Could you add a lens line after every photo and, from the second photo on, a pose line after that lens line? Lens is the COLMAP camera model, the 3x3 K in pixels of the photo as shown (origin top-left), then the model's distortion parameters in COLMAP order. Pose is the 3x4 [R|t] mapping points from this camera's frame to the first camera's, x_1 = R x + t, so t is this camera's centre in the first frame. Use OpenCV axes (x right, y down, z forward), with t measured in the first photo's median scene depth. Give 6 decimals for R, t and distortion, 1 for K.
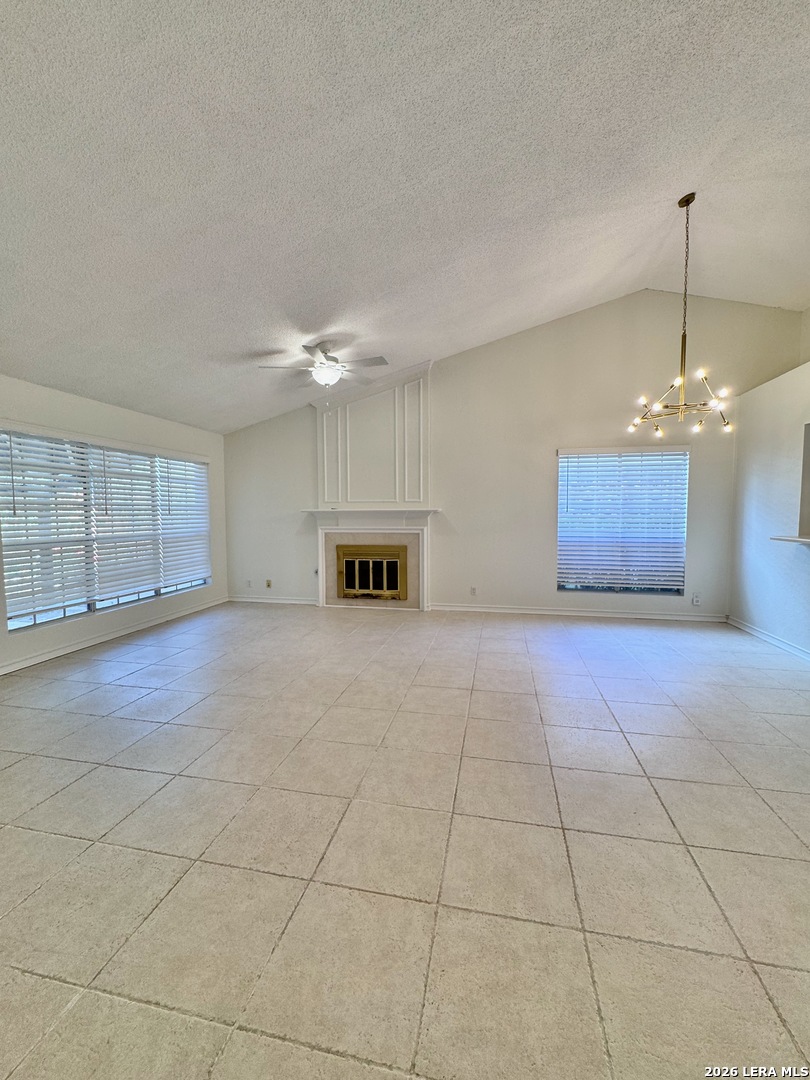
lens RADIAL K [[433.5, 0, 397.8], [0, 433.5, 538.9], [0, 0, 1]] dist [-0.001929, 0.000250]
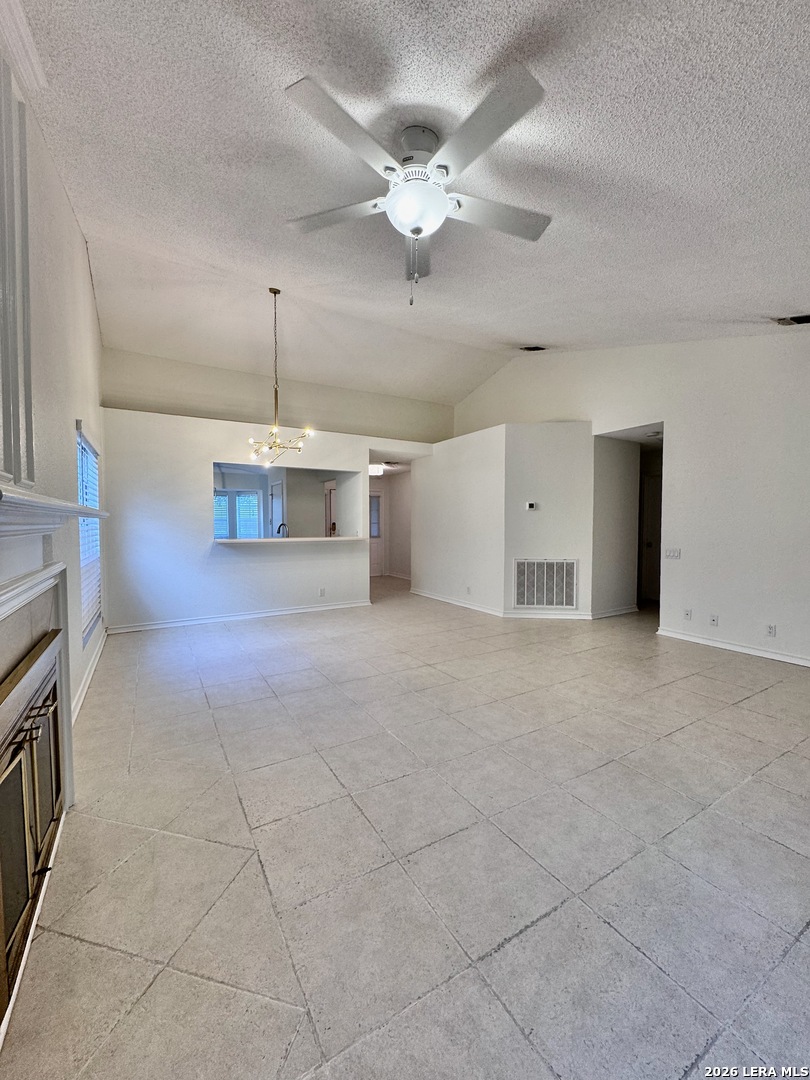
lens RADIAL K [[433.5, 0, 405.7], [0, 433.5, 545.4], [0, 0, 1]] dist [-0.001929, 0.000250]
pose [[-0.687449, -0.034548, 0.725410, -0.373247], [0.046126, 0.994774, 0.091088, -0.060465], [-0.724766, 0.096079, -0.682263, 1.033949]]
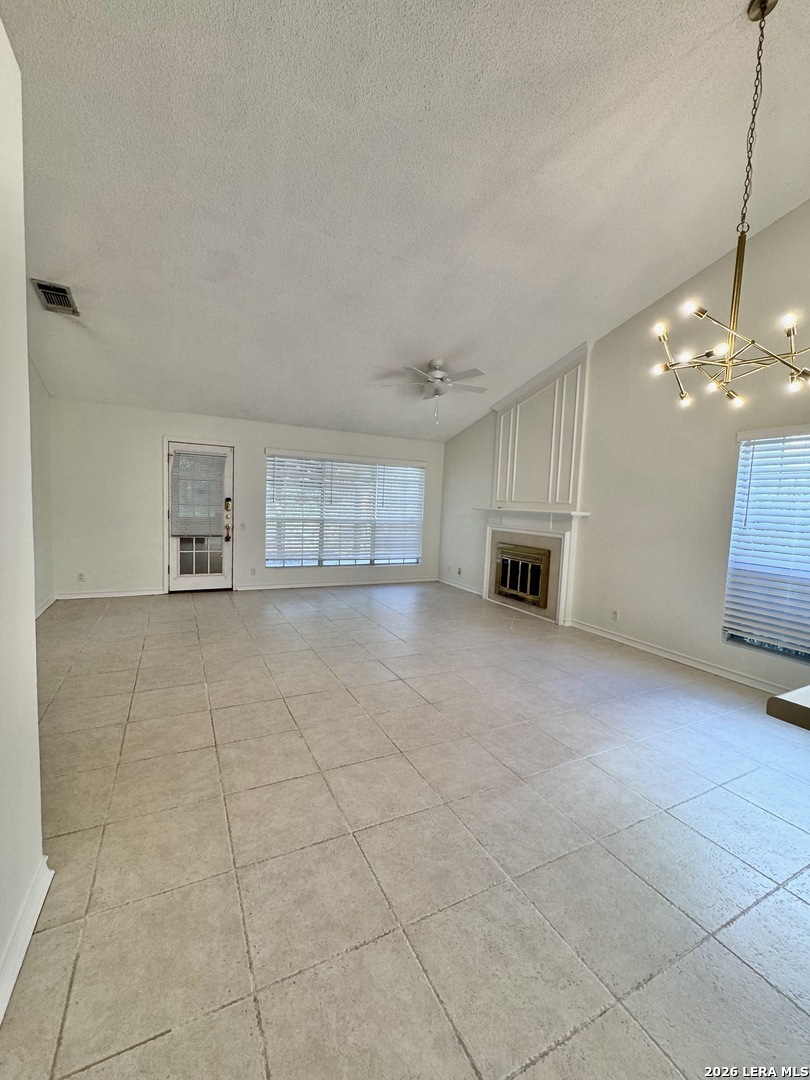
lens RADIAL K [[433.5, 0, 407.5], [0, 433.5, 538.2], [0, 0, 1]] dist [-0.001929, 0.000250]
pose [[0.644963, 0.093987, -0.758412, 0.529938], [-0.090420, 0.994823, 0.046390, -0.026276], [0.758845, 0.038656, 0.650123, 0.170750]]
